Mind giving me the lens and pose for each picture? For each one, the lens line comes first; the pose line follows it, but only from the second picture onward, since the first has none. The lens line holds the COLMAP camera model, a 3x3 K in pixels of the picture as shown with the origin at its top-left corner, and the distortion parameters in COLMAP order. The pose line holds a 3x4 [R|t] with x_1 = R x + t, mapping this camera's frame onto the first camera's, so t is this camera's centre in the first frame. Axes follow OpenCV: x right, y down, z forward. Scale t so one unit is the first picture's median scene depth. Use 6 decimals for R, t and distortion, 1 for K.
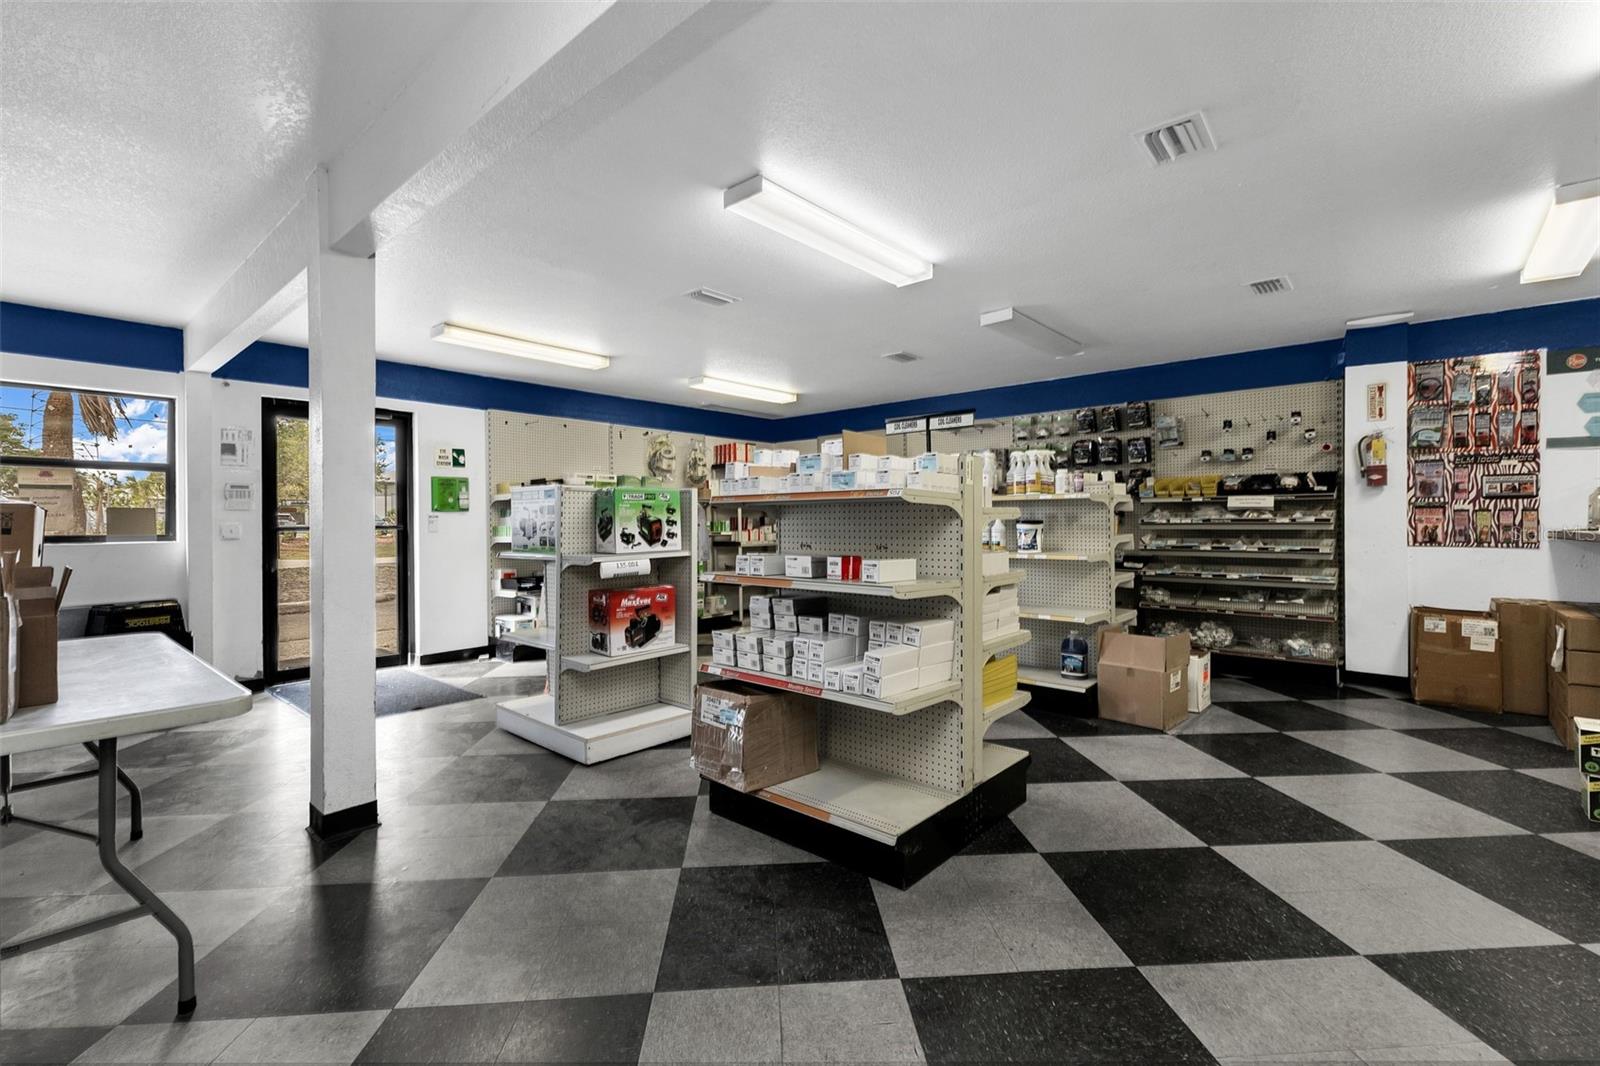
lens RADIAL K [[697.6, 0, 799.2], [0, 697.6, 522.1], [0, 0, 1]] dist [0.005107, 0.000133]
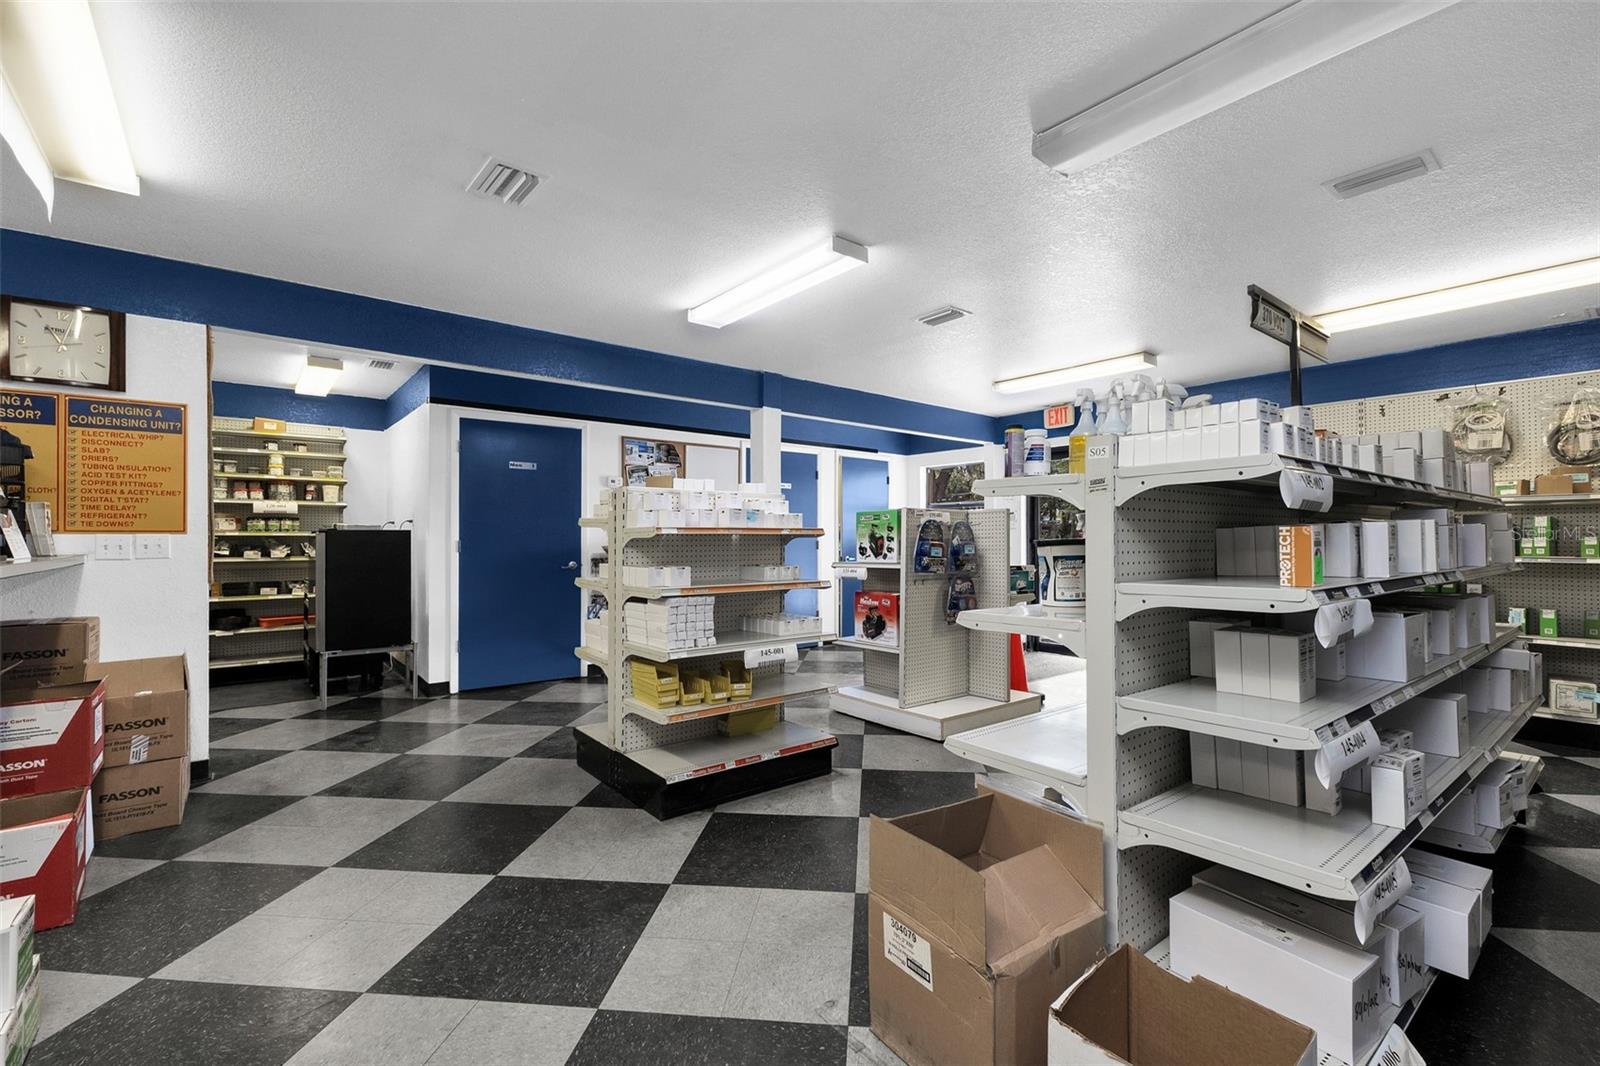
lens RADIAL K [[697.6, 0, 807.6], [0, 697.6, 525.1], [0, 0, 1]] dist [0.005107, 0.000133]
pose [[-0.169664, -0.012310, -0.985425, 1.014996], [0.000281, 0.999921, -0.012540, -0.008208], [0.985502, -0.002404, -0.169647, 1.094302]]
